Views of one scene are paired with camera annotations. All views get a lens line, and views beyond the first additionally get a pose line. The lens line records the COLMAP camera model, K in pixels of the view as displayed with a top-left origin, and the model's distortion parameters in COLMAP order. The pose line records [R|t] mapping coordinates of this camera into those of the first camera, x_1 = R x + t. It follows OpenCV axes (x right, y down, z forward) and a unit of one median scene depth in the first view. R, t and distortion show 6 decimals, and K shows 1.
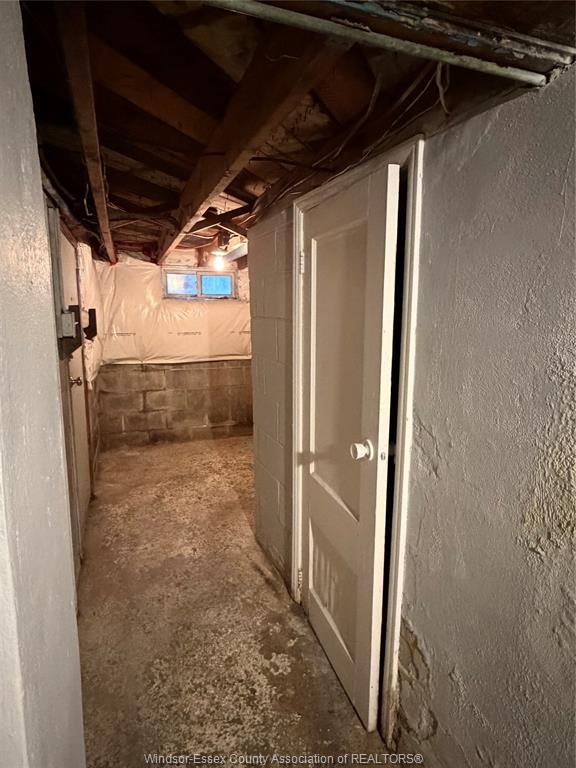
lens RADIAL K [[444.4, 0, 289.3], [0, 444.4, 381.2], [0, 0, 1]] dist [-0.002124, 0.001432]
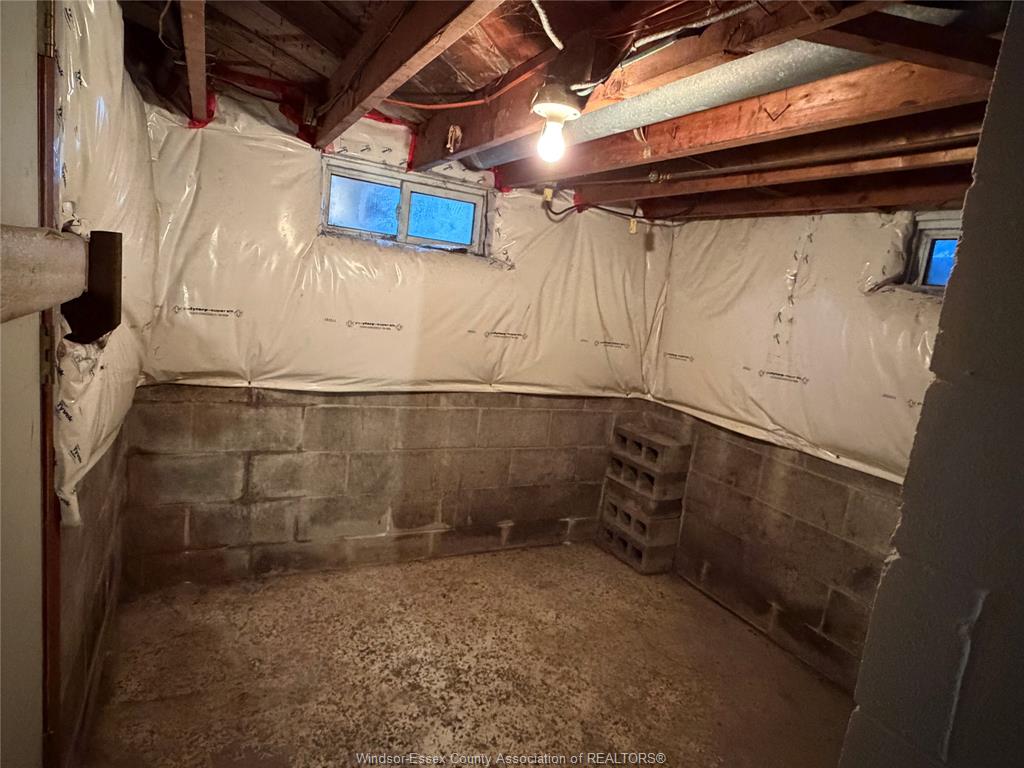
lens RADIAL K [[592.5, 0, 508.4], [0, 592.5, 387.2], [0, 0, 1]] dist [-0.002124, 0.001432]
pose [[0.986099, 0.096372, 0.135352, -0.168586], [-0.099189, 0.994967, 0.014204, -0.069035], [-0.133302, -0.027432, 0.990696, 0.424195]]
